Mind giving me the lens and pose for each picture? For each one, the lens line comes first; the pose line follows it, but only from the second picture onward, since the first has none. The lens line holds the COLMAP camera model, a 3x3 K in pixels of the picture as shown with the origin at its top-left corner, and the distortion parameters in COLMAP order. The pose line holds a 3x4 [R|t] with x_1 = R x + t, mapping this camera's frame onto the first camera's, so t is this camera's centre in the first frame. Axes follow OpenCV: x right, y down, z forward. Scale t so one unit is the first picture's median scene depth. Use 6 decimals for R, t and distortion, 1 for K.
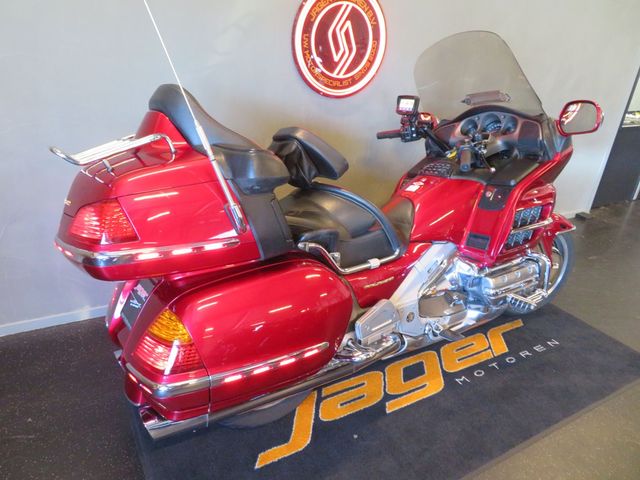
lens RADIAL K [[457.4, 0, 320.7], [0, 457.4, 238.5], [0, 0, 1]] dist [-0.011229, 0.007326]
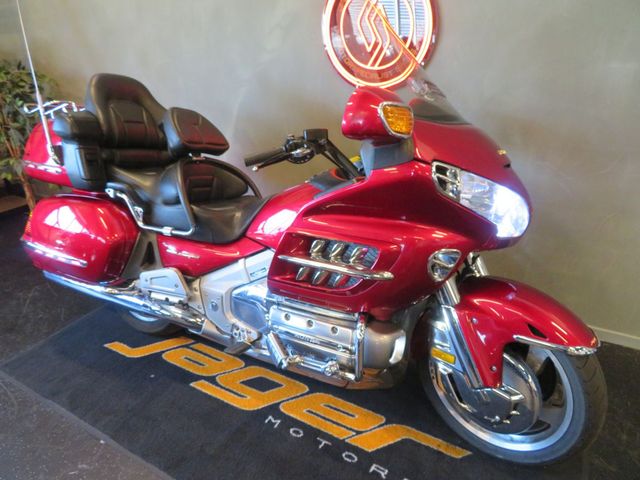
lens RADIAL K [[457.4, 0, 323.0], [0, 457.4, 241.9], [0, 0, 1]] dist [-0.011229, 0.007326]
pose [[0.481545, 0.275207, -0.832091, 1.044700], [-0.292596, 0.945428, 0.143362, -0.162258], [0.826137, 0.174431, 0.535790, 0.616709]]
